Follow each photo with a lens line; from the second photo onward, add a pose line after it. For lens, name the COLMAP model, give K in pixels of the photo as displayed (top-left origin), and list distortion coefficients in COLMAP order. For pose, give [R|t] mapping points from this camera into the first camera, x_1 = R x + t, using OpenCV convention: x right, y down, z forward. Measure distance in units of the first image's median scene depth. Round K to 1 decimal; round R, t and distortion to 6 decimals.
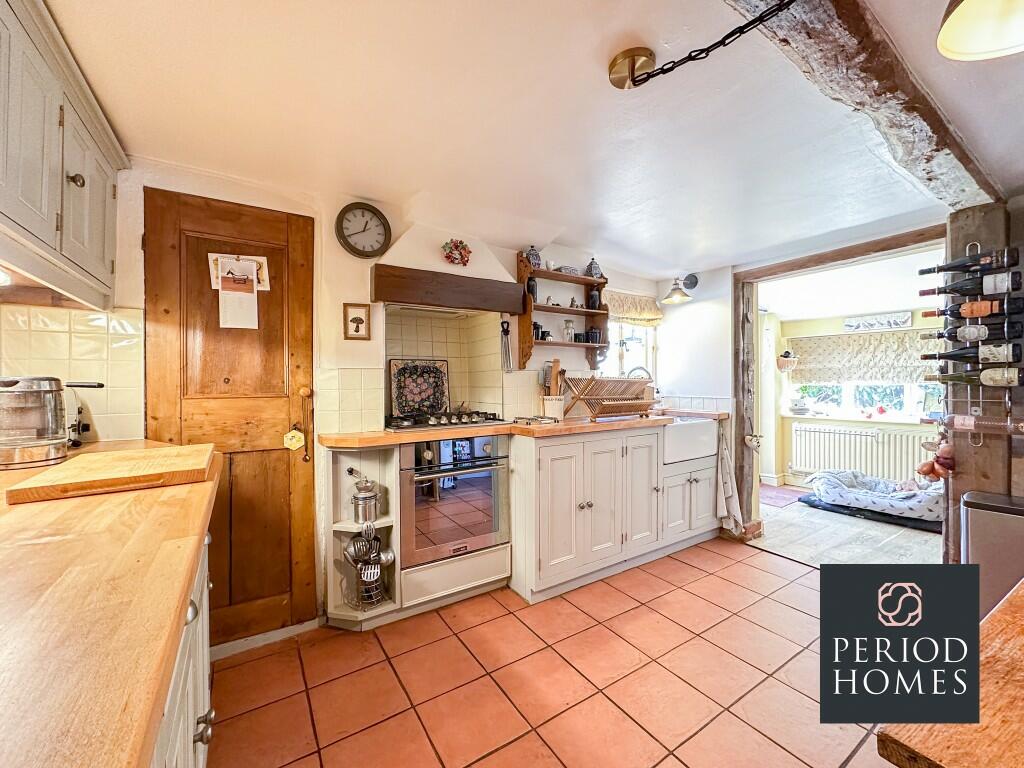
lens RADIAL K [[408.8, 0, 508.1], [0, 408.8, 381.6], [0, 0, 1]] dist [-0.001582, -0.000056]
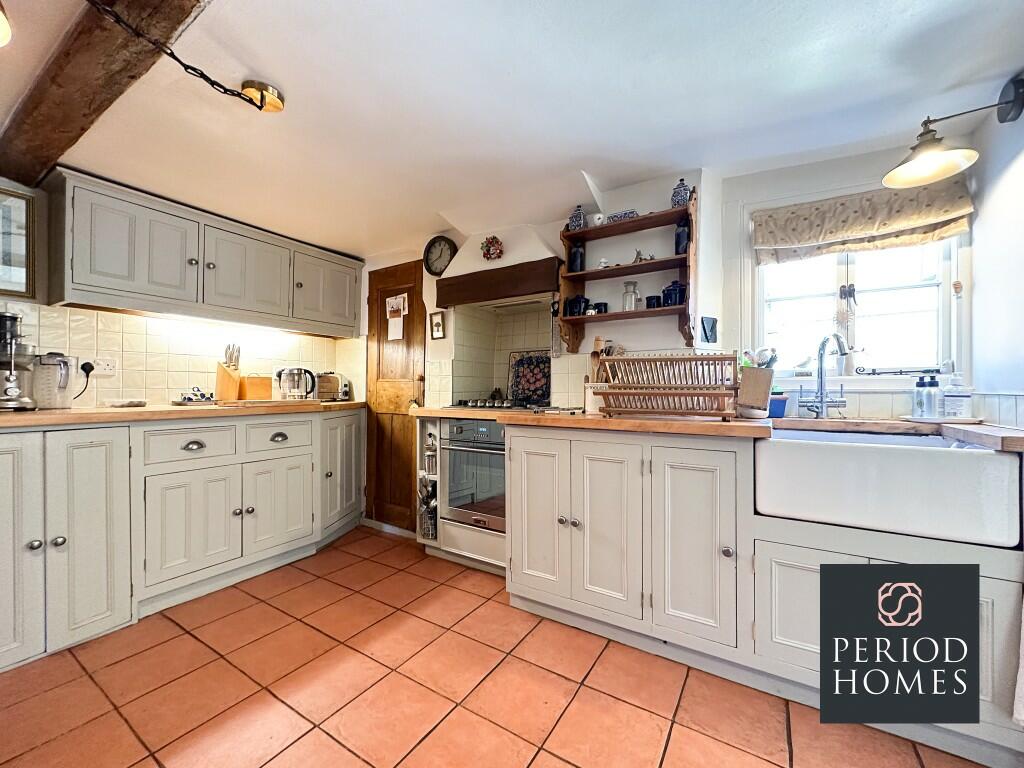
lens RADIAL K [[412.5, 0, 508.5], [0, 412.5, 387.0], [0, 0, 1]] dist [-0.000695, -0.000077]
pose [[0.423508, 0.001496, -0.905891, 0.960551], [-0.007919, 0.999967, -0.002050, 0.056903], [0.905858, 0.008042, 0.423506, 0.636292]]
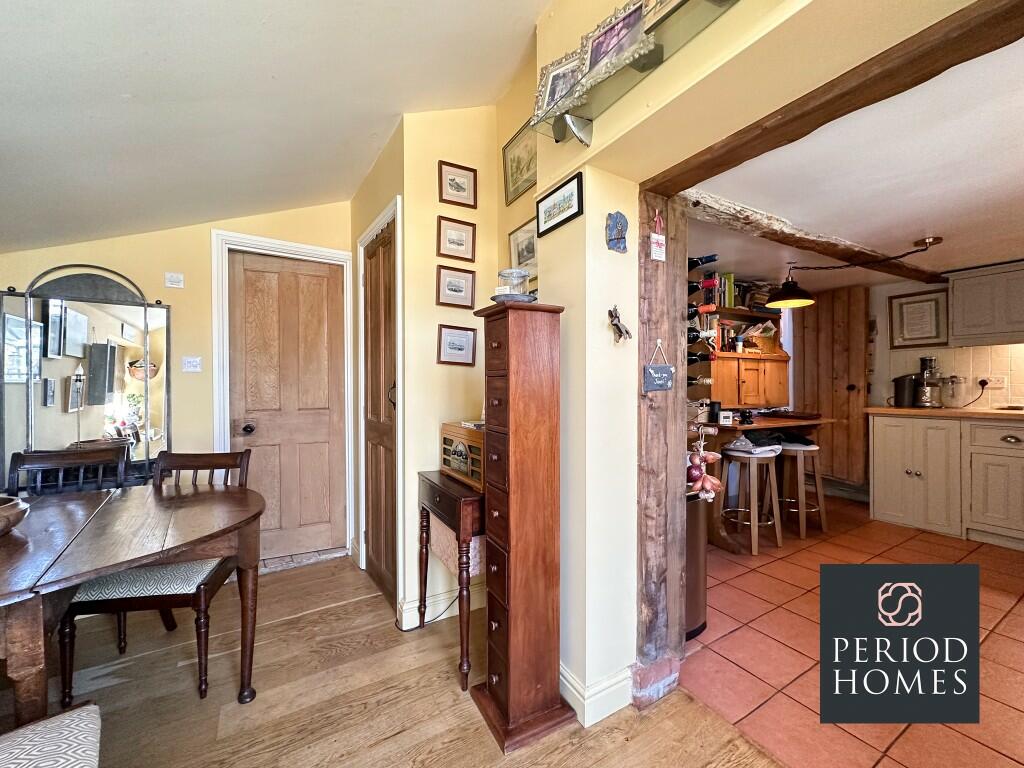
lens RADIAL K [[412.5, 0, 508.5], [0, 412.5, 387.0], [0, 0, 1]] dist [-0.000695, -0.000077]
pose [[-0.999215, 0.006925, 0.039002, 1.423140], [0.007291, 0.999931, 0.009241, -0.005096], [-0.038936, 0.009519, -0.999196, 1.940579]]
